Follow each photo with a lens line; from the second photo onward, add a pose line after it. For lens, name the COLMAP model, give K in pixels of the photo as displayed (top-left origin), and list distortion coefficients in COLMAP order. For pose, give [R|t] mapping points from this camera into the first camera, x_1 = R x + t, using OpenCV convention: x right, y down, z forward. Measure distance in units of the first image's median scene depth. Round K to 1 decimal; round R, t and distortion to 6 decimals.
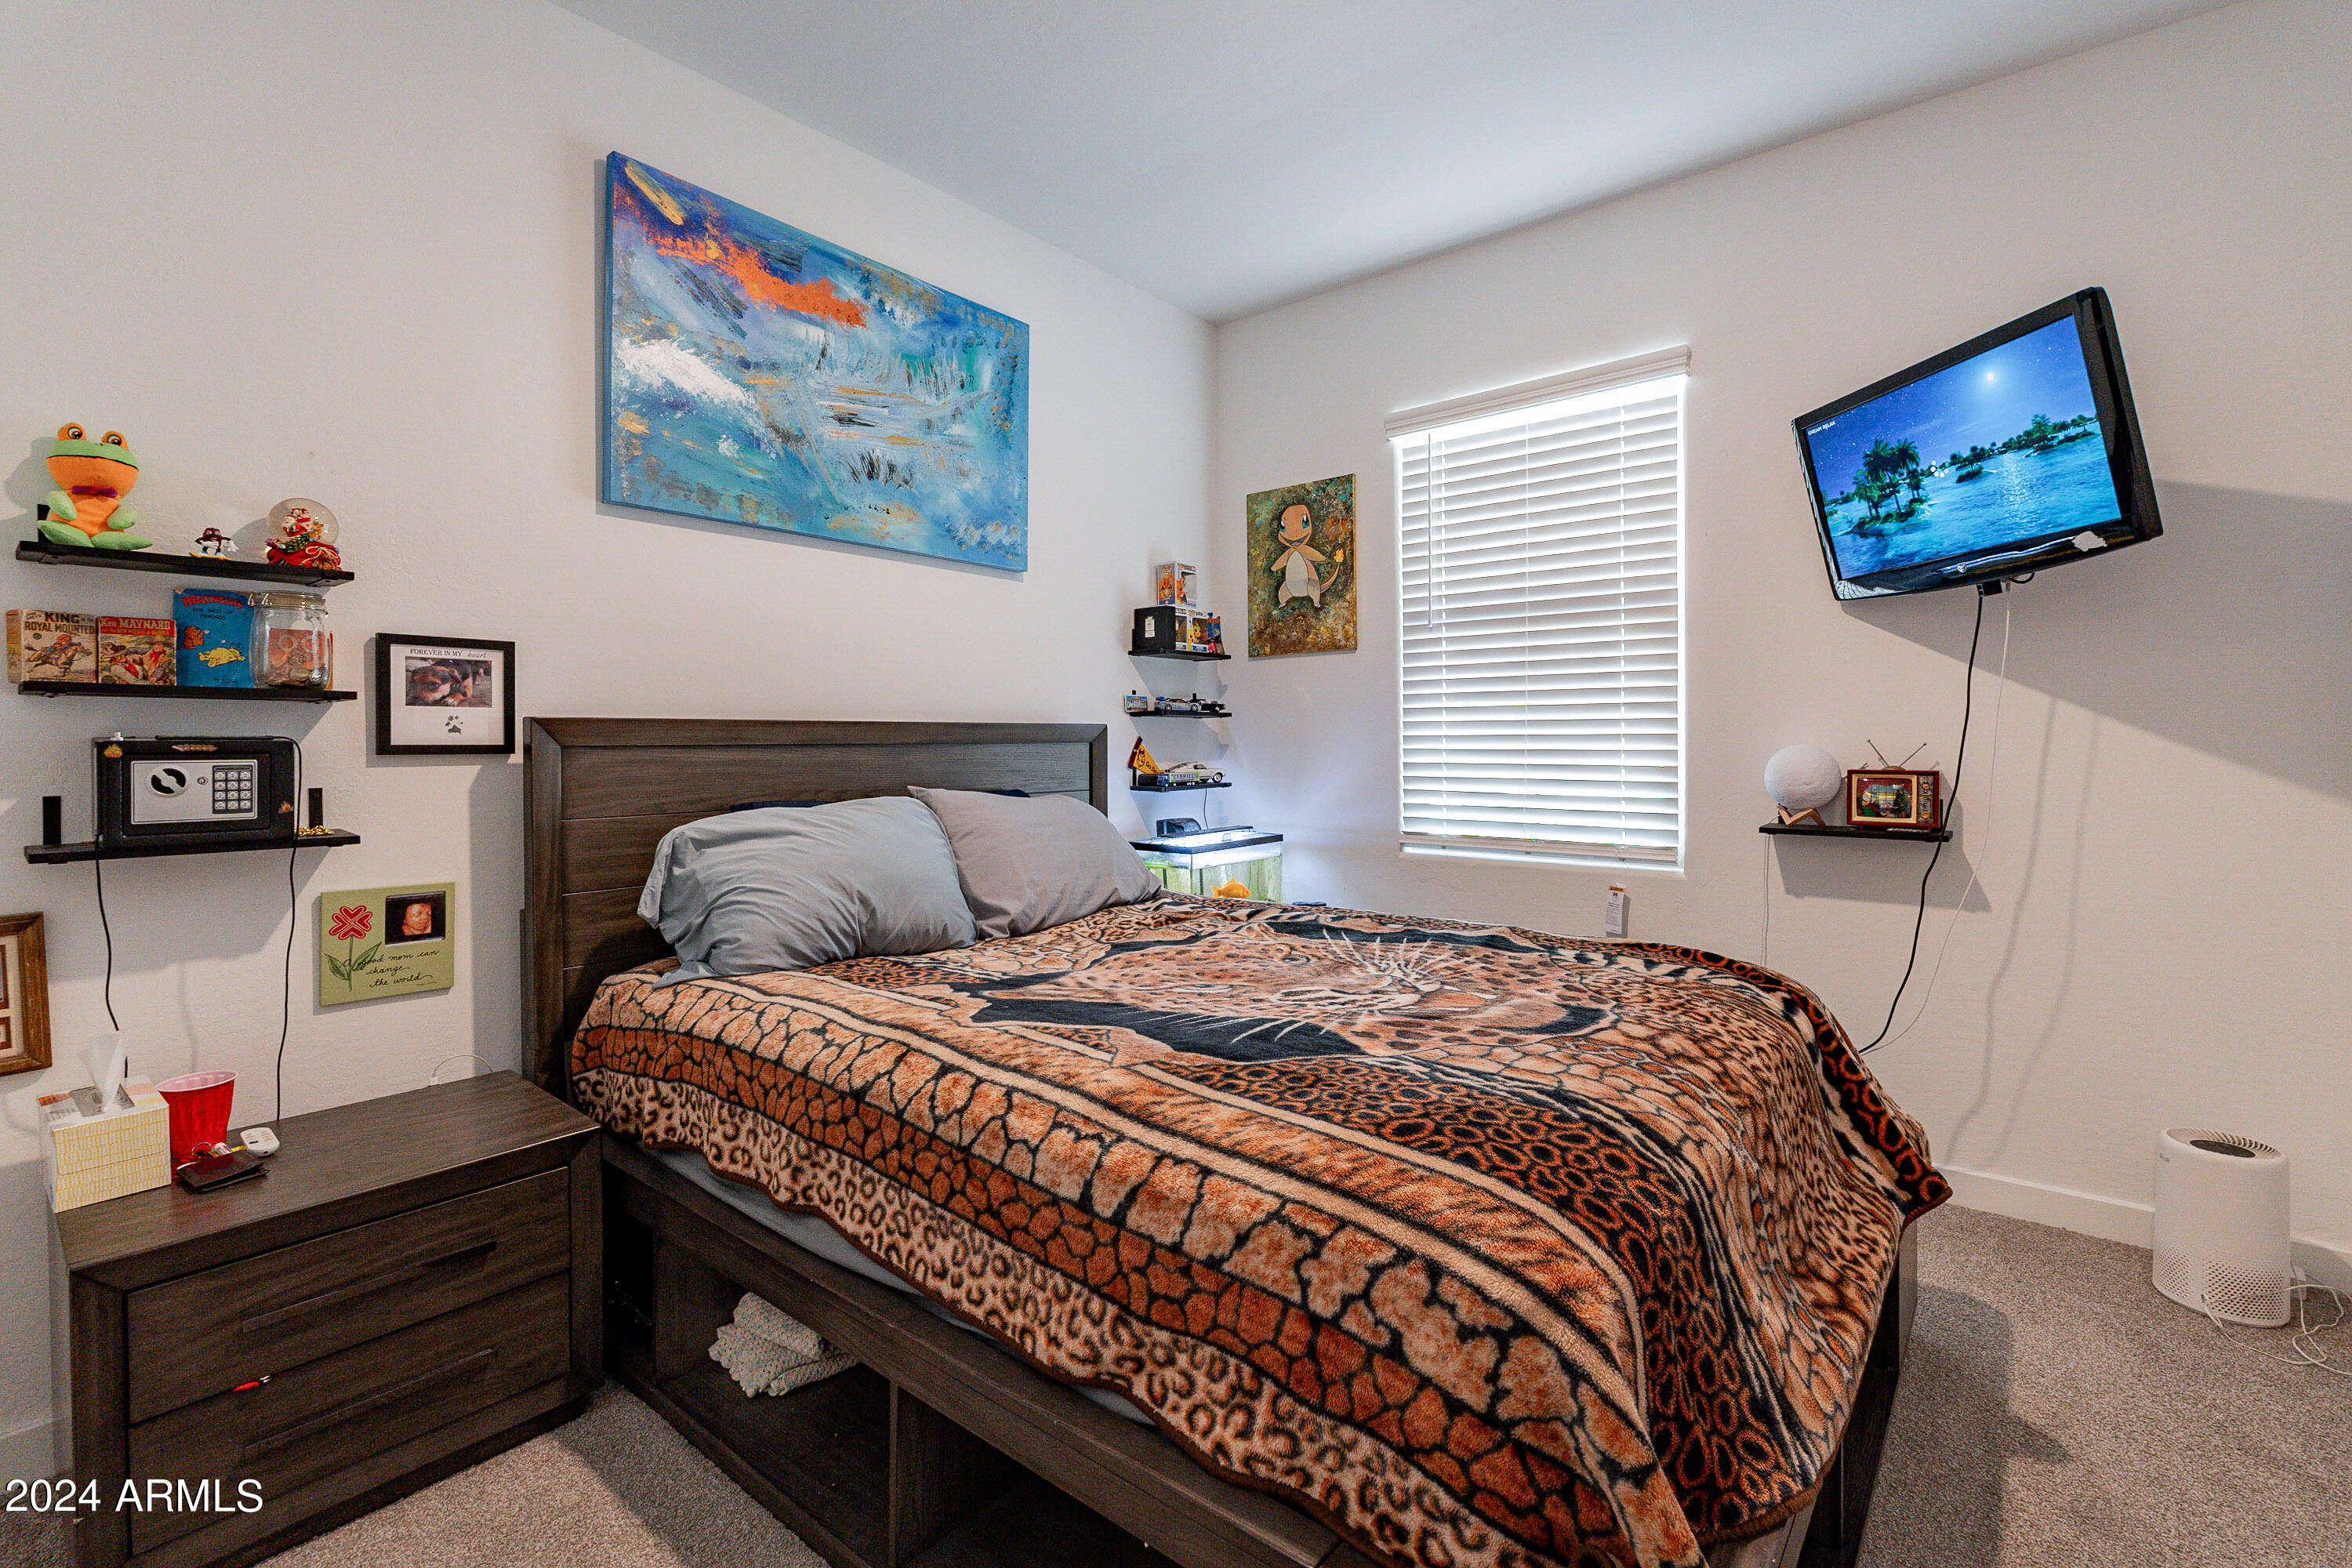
lens RADIAL K [[1034.5, 0, 1175.9], [0, 1034.5, 768.6], [0, 0, 1]] dist [-0.003313, 0.000218]
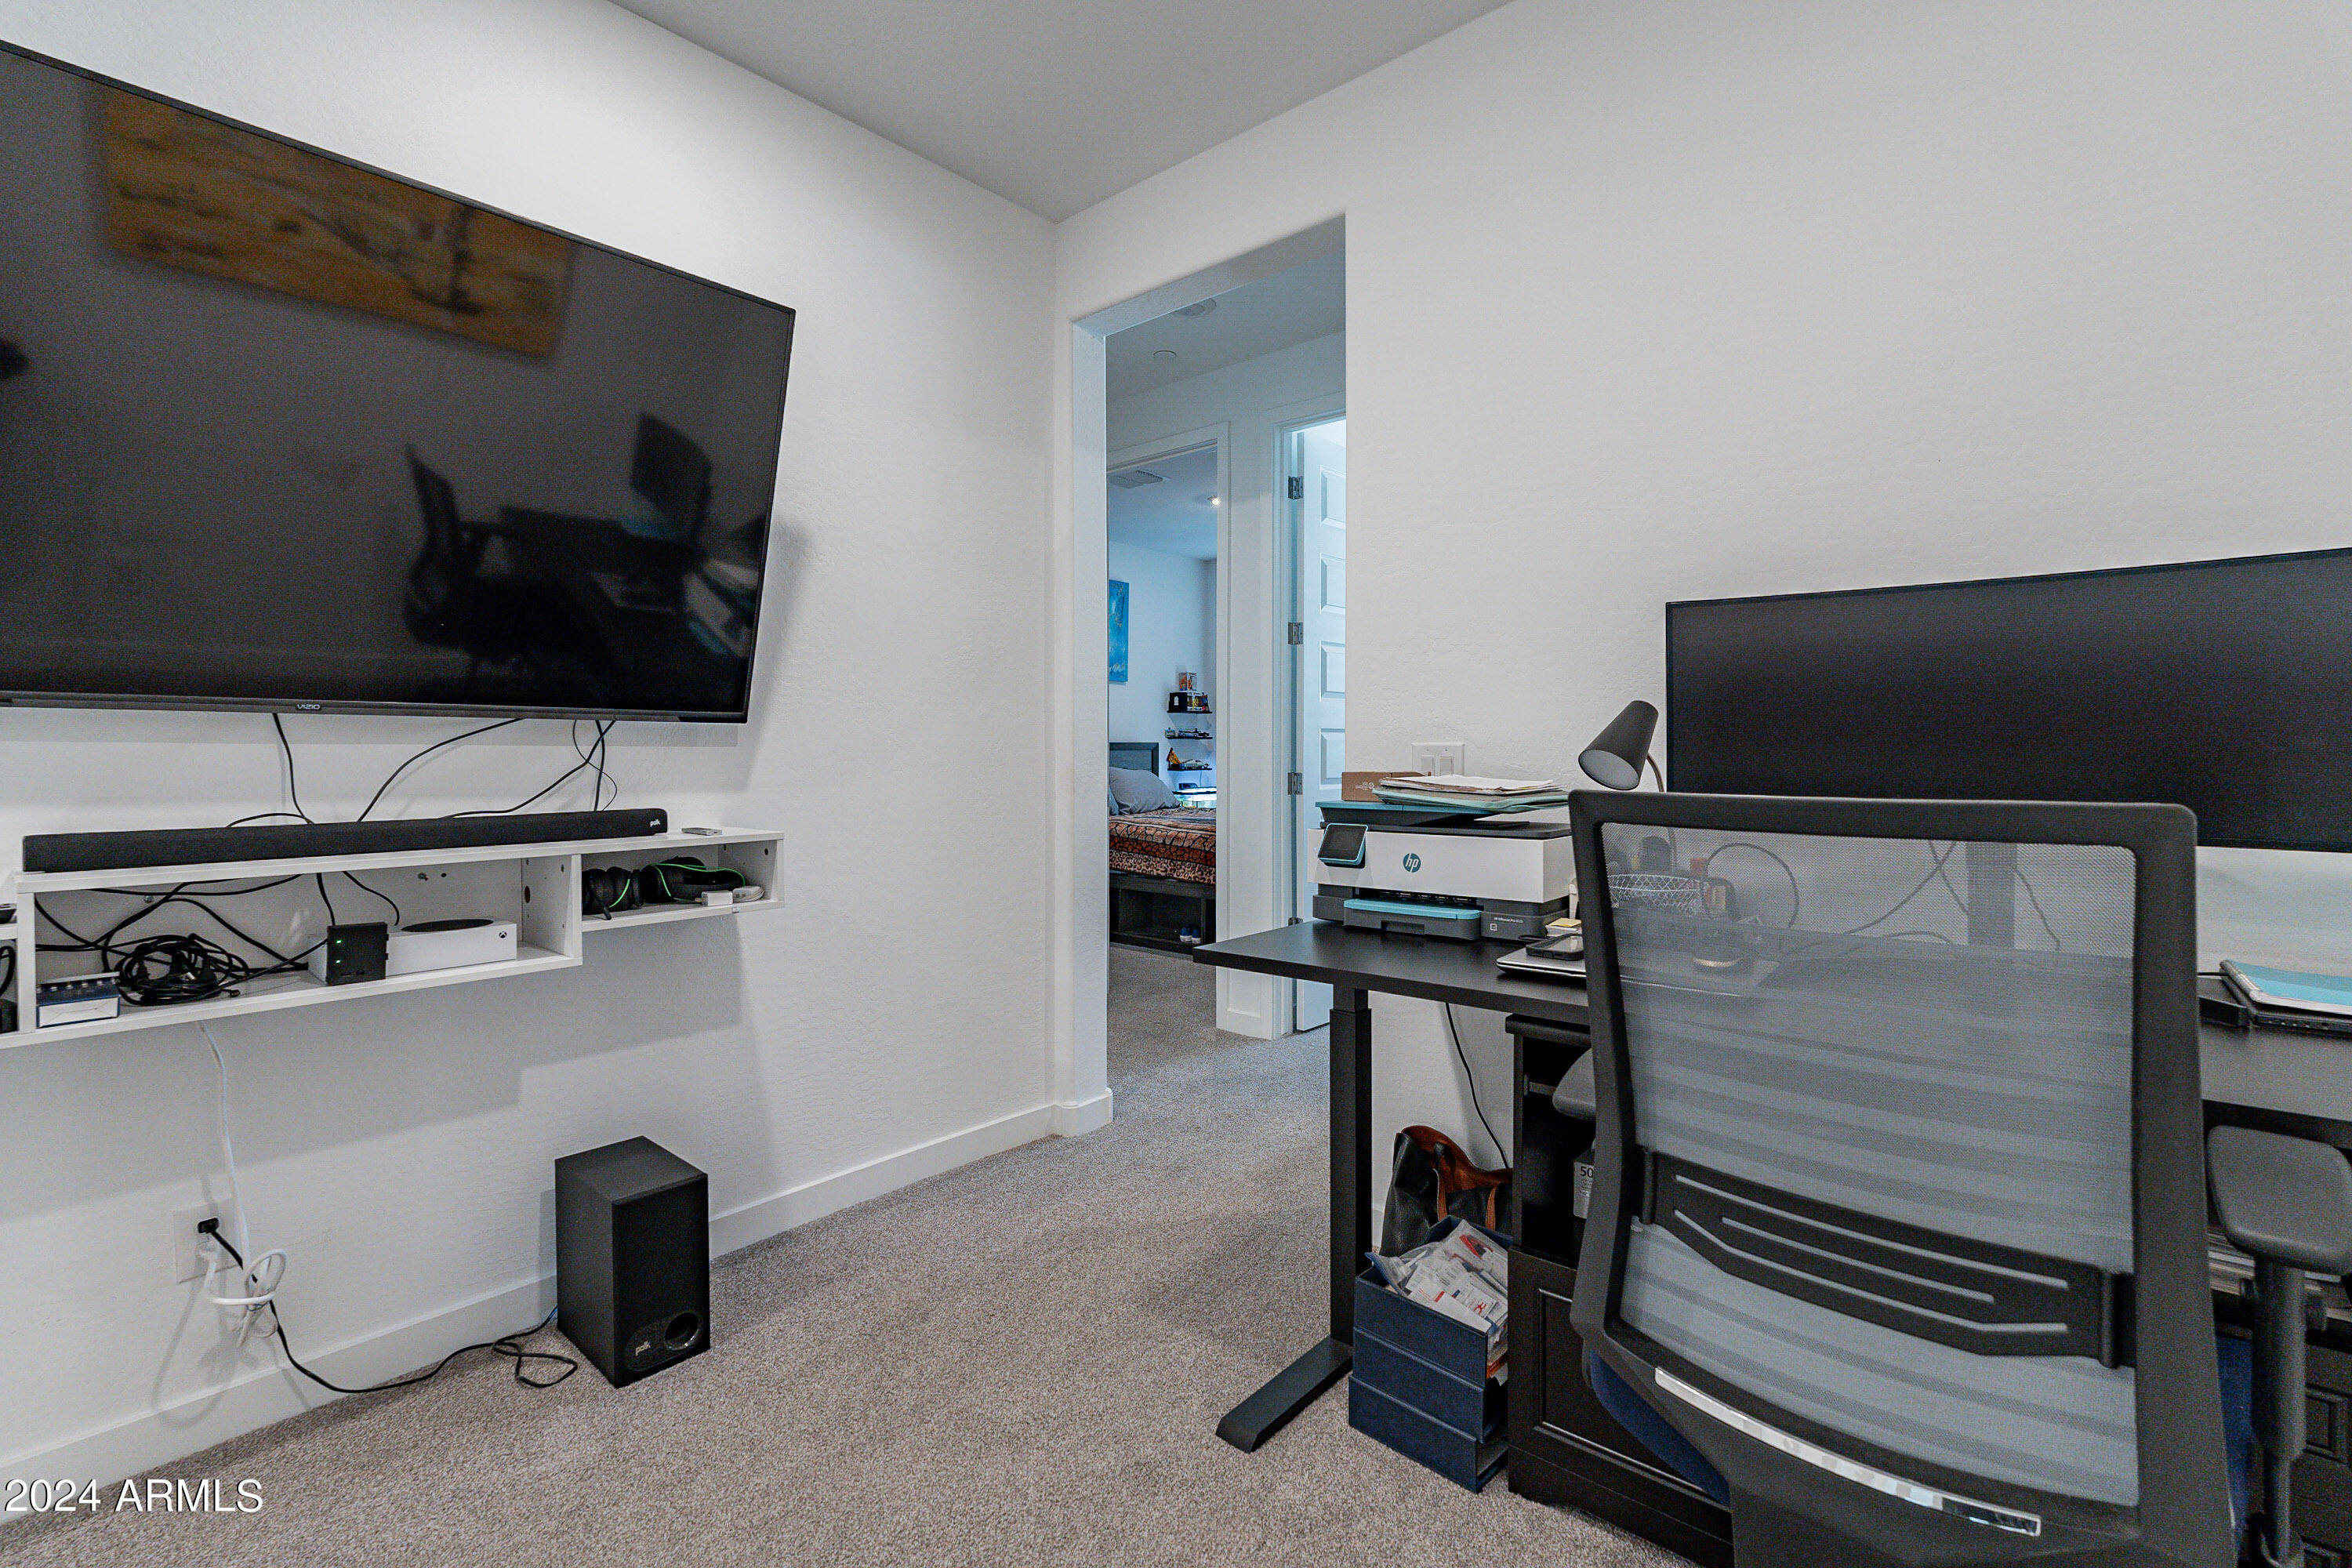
lens RADIAL K [[1034.5, 0, 1176.1], [0, 1034.5, 768.8], [0, 0, 1]] dist [-0.003313, 0.000218]
pose [[0.999792, 0.005020, -0.019785, 0.021178], [-0.005105, 0.999978, -0.004245, 0.026595], [0.019763, 0.004345, 0.999795, -1.332601]]
